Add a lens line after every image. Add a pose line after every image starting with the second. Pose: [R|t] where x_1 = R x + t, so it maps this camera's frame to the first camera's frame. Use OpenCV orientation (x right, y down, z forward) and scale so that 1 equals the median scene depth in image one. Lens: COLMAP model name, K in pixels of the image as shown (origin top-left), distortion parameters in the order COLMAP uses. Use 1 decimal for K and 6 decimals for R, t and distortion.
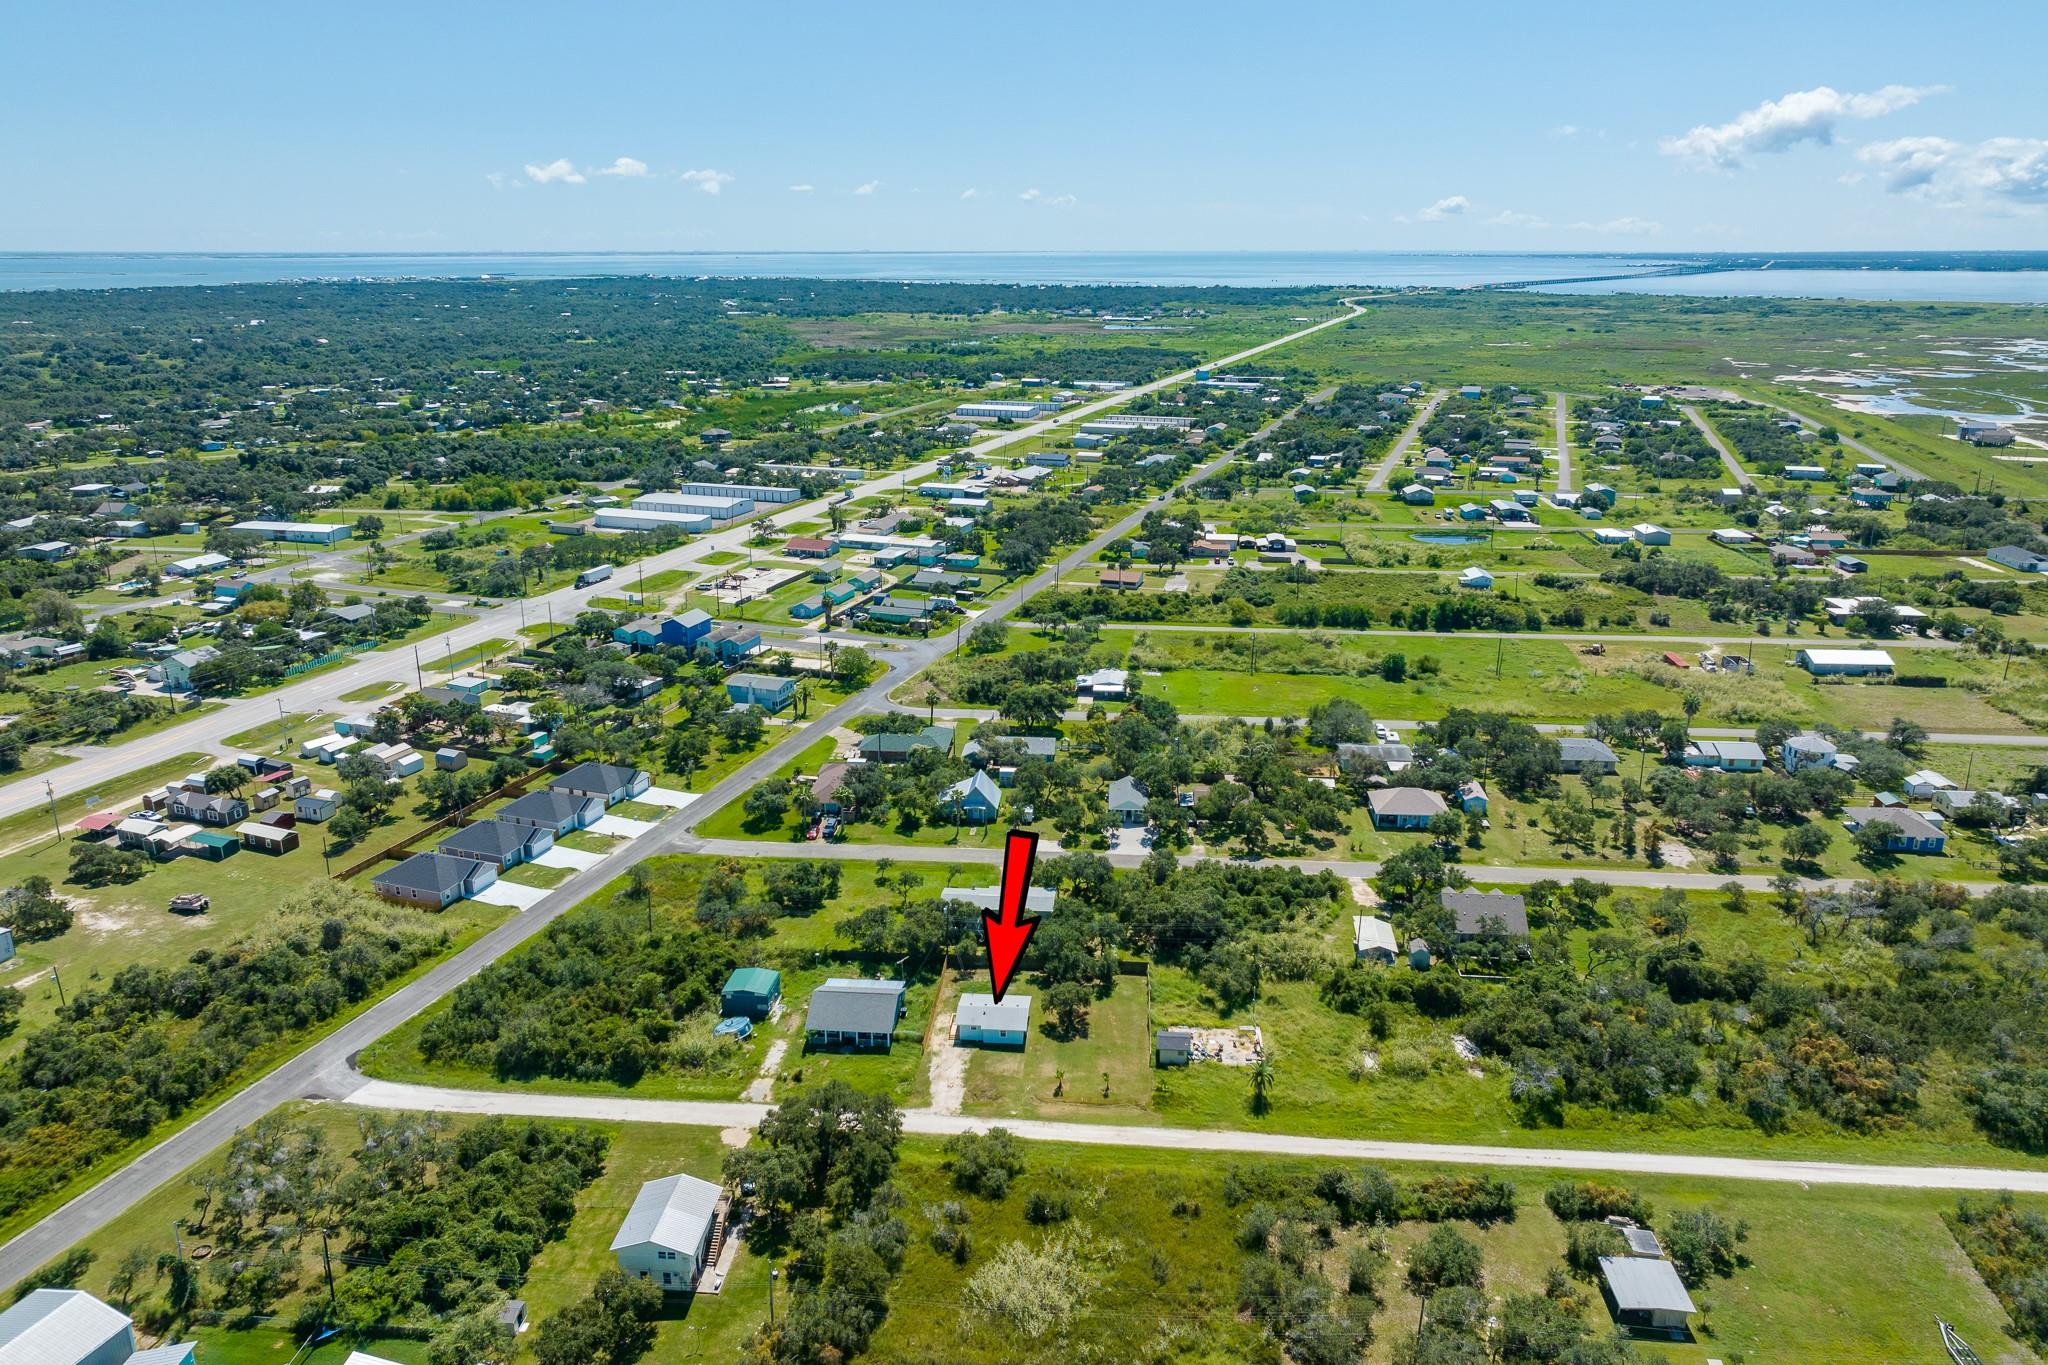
lens RADIAL K [[1412.2, 0, 1024.0], [0, 1412.2, 682.5], [0, 0, 1]] dist [-0.004993, 0.012100]
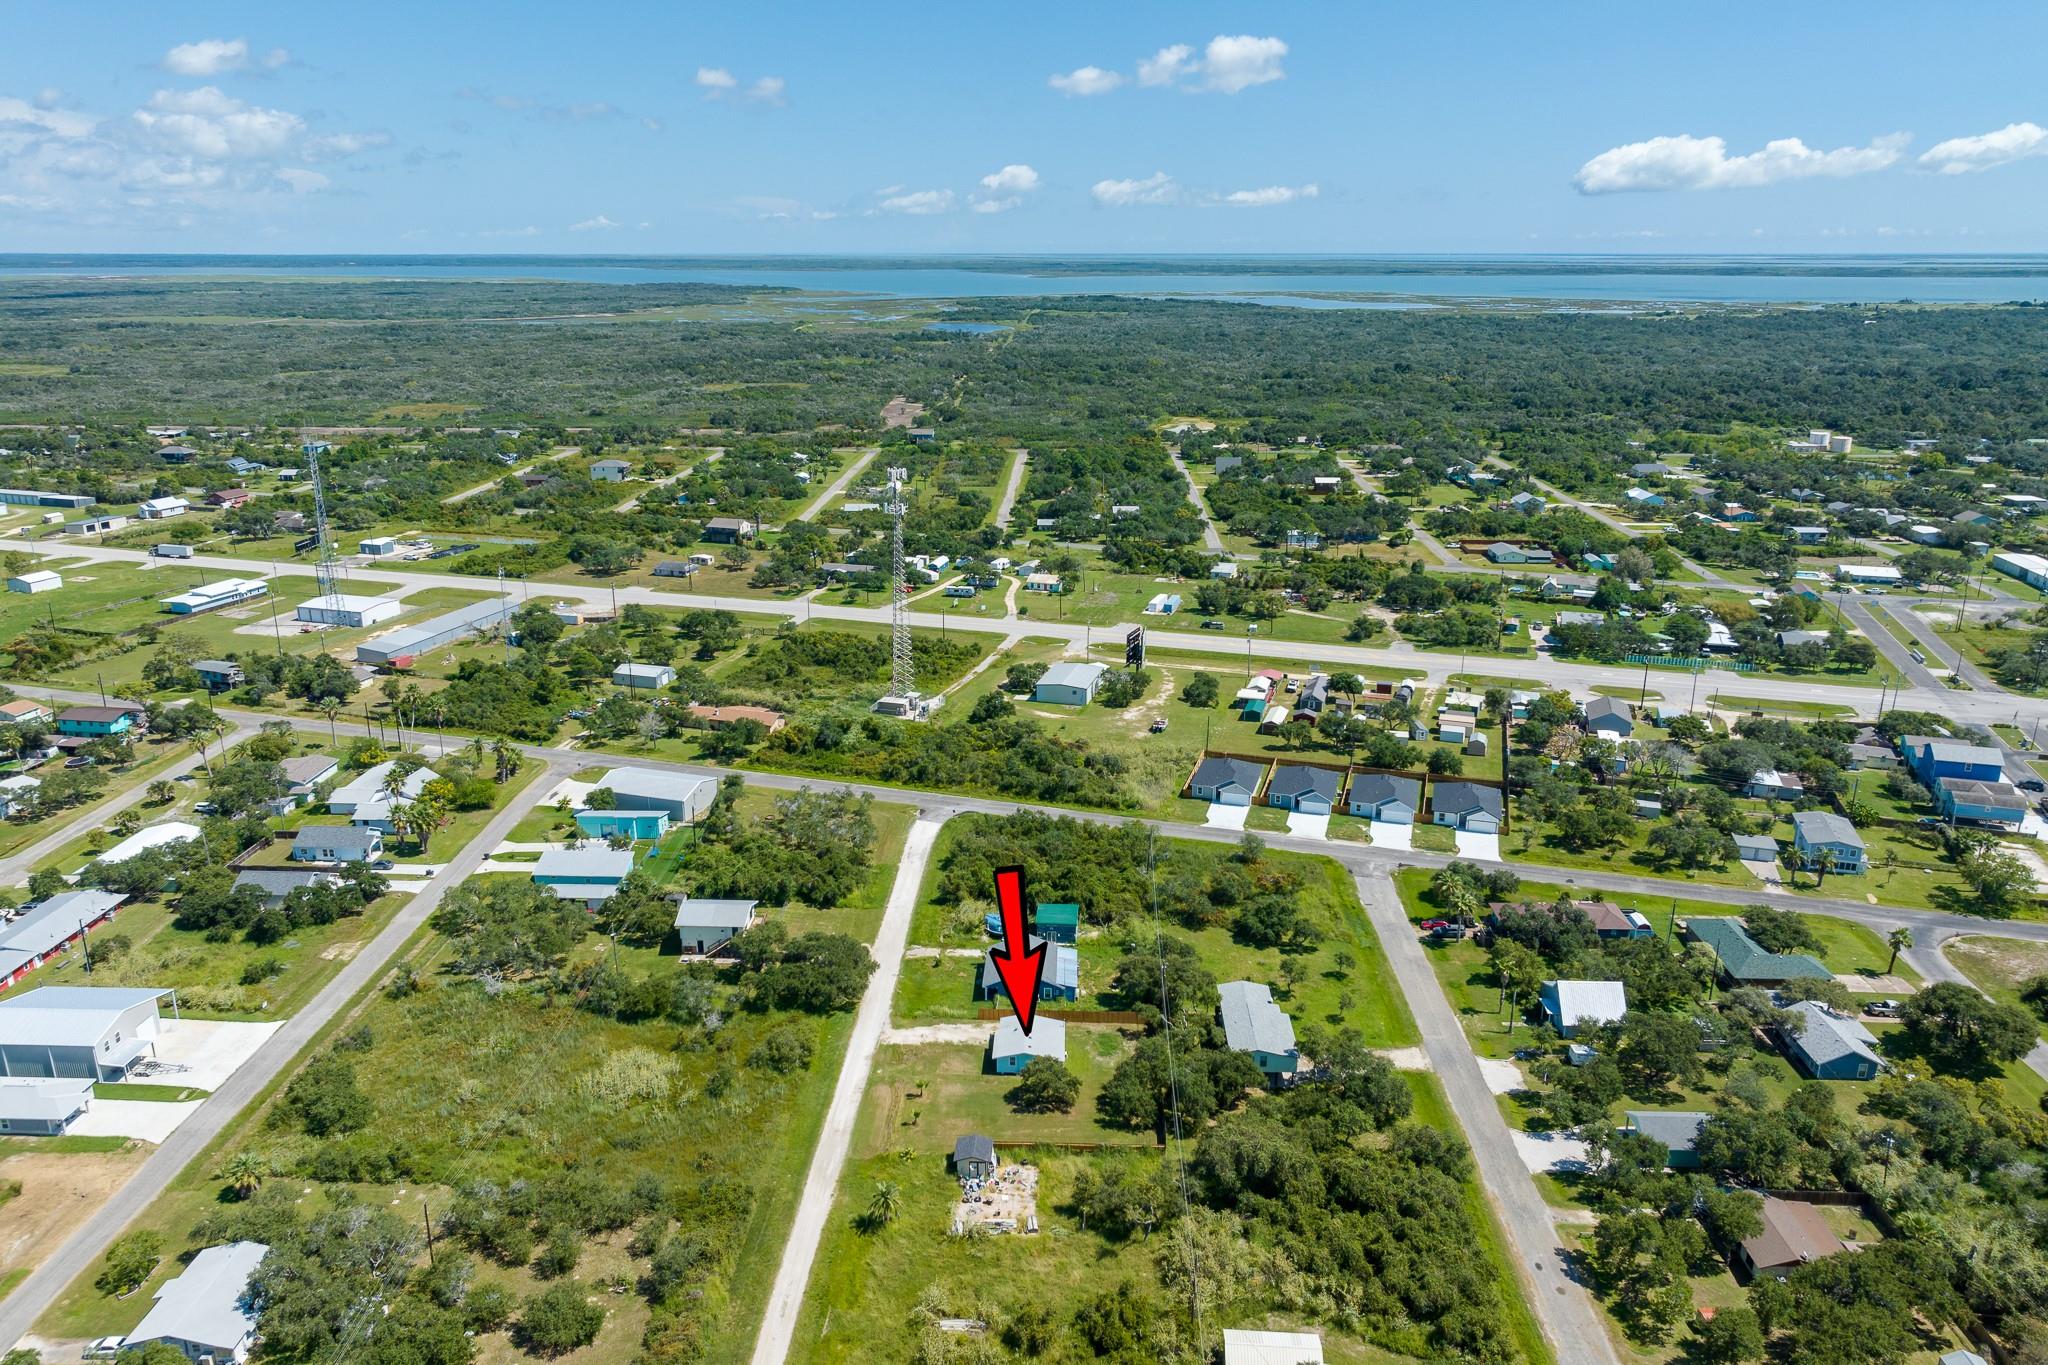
lens RADIAL K [[1412.2, 0, 1024.0], [0, 1412.2, 682.5], [0, 0, 1]] dist [-0.004993, 0.012100]
pose [[0.036672, 0.294808, -0.954853, 0.805495], [-0.297201, 0.915479, 0.271237, -0.245170], [0.954110, 0.273836, 0.121189, 0.789345]]
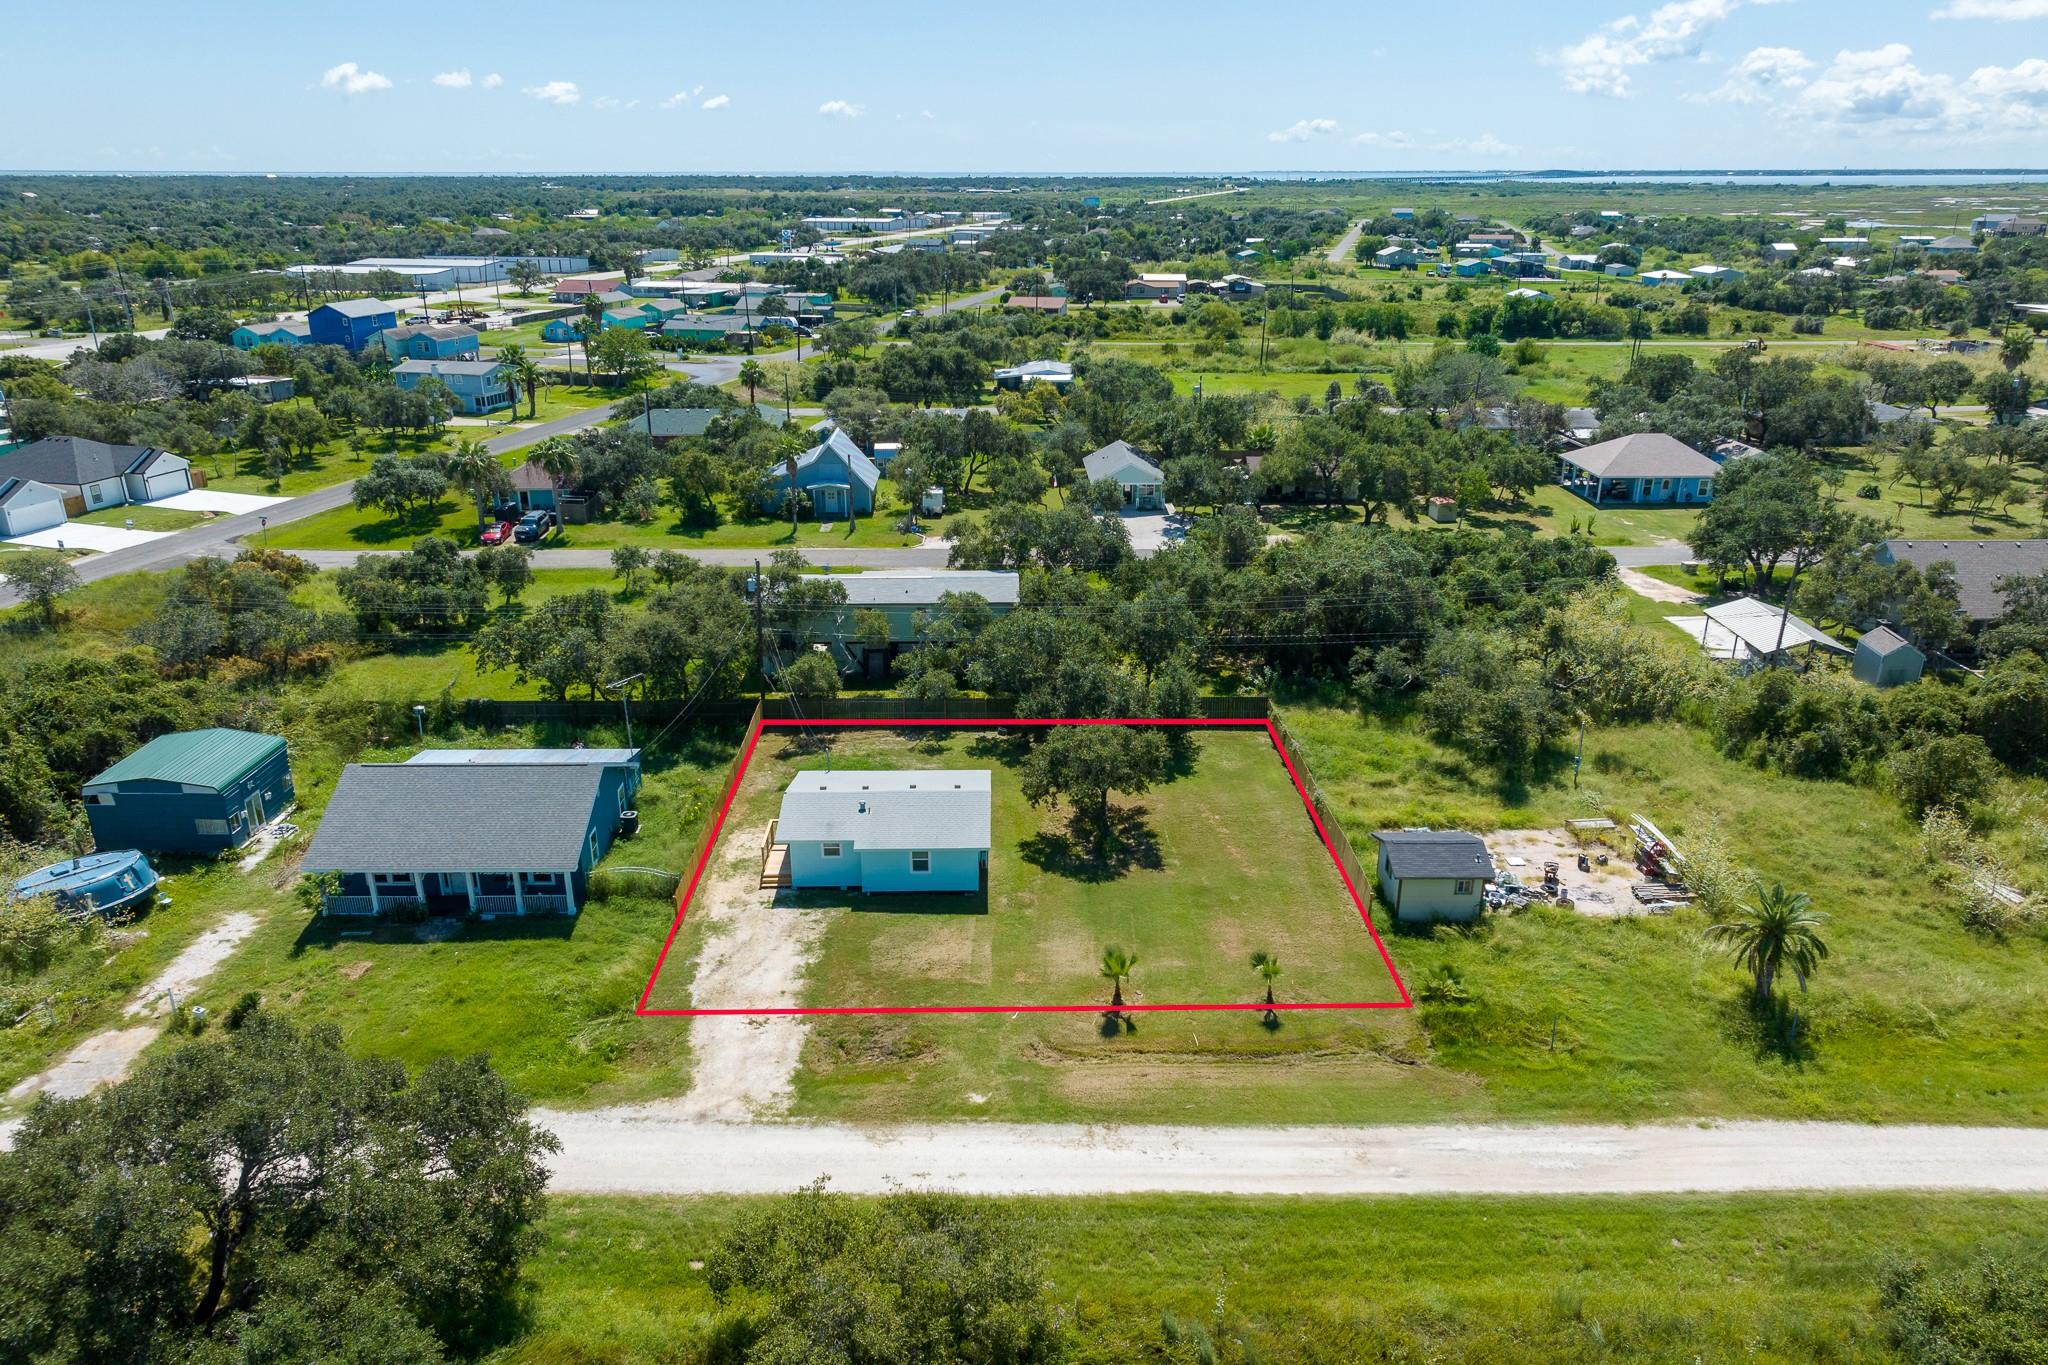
lens RADIAL K [[1412.2, 0, 1024.0], [0, 1412.2, 682.5], [0, 0, 1]] dist [-0.004993, 0.012100]
pose [[0.994974, -0.029315, 0.095743, -0.020204], [0.026167, 0.999080, 0.033978, 0.185265], [-0.096651, -0.031301, 0.994826, 0.629735]]
